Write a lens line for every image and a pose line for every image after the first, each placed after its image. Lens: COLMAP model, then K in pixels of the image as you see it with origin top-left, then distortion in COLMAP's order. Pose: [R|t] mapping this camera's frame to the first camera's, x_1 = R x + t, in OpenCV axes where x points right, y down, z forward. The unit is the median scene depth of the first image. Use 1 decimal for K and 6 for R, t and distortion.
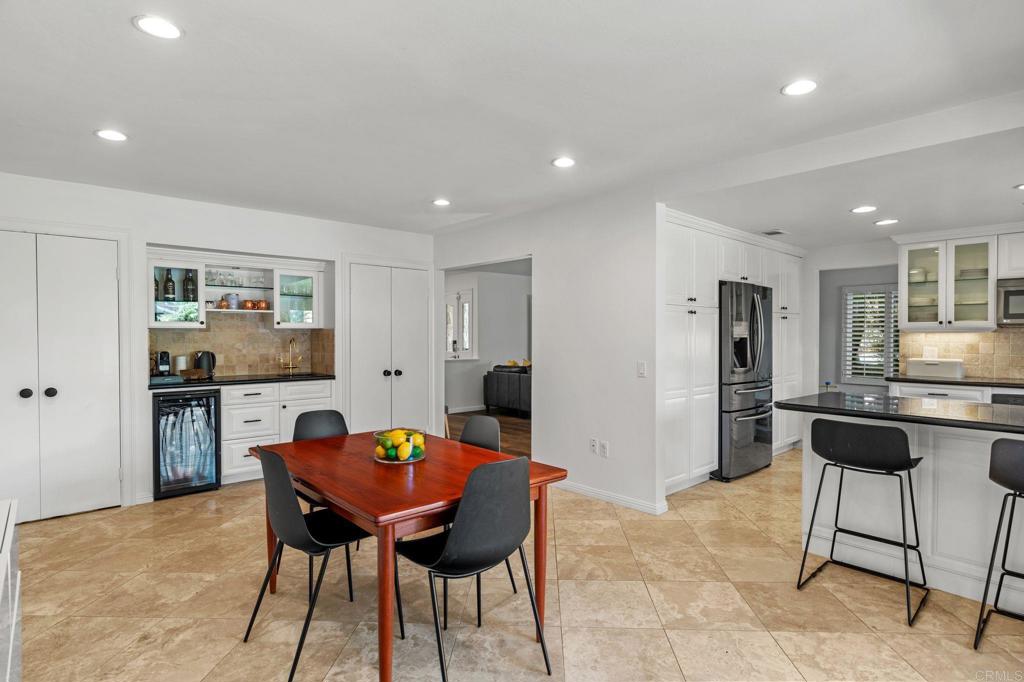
lens RADIAL K [[498.1, 0, 513.8], [0, 498.1, 338.4], [0, 0, 1]] dist [0.000280, 0.000073]
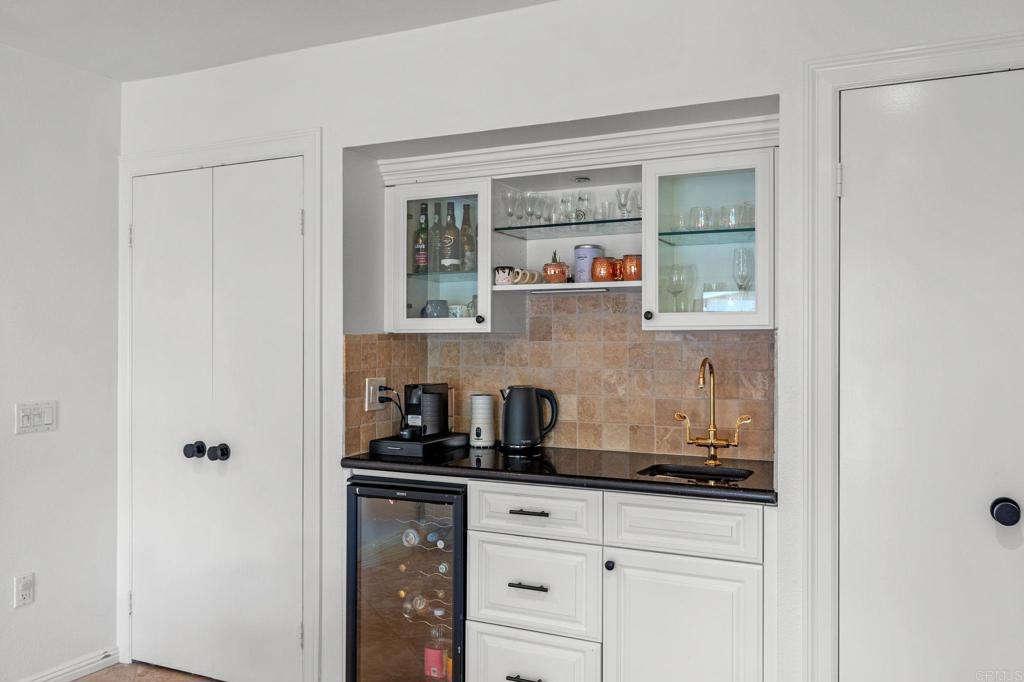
lens RADIAL K [[833.8, 0, 512.6], [0, 833.8, 338.9], [0, 0, 1]] dist [0.000955, 0.000062]
pose [[0.377544, -0.001064, -0.925991, 0.029491], [-0.009131, 0.999946, -0.004872, -0.010274], [0.925947, 0.010294, 0.377514, 0.668232]]
